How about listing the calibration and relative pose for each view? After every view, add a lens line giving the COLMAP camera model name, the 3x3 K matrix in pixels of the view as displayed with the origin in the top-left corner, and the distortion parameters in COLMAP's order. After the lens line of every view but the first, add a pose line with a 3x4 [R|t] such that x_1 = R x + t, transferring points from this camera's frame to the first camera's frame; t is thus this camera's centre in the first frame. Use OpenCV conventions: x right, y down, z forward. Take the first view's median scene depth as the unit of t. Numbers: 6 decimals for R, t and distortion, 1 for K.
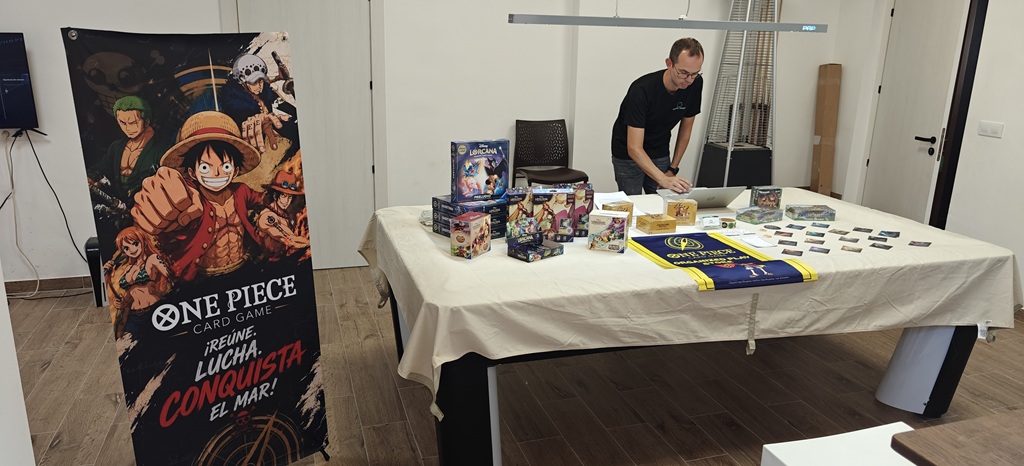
lens RADIAL K [[731.3, 0, 512.0], [0, 731.3, 233.0], [0, 0, 1]] dist [0.058094, -0.001524]
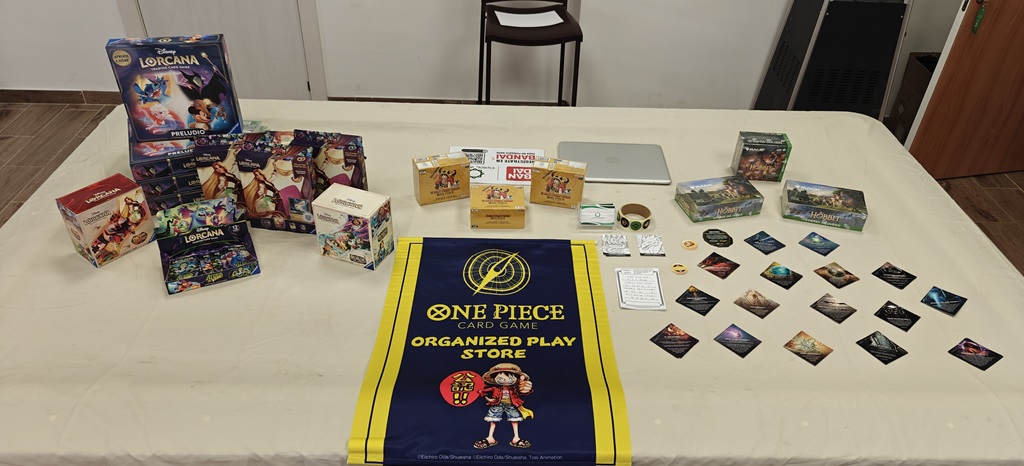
lens RADIAL K [[731.3, 0, 512.0], [0, 731.3, 233.0], [0, 0, 1]] dist [0.058094, -0.001524]
pose [[0.949250, 0.182720, -0.256002, 0.386258], [-0.076621, 0.923763, 0.375222, -0.224995], [0.305046, -0.336564, 0.890882, 0.524284]]
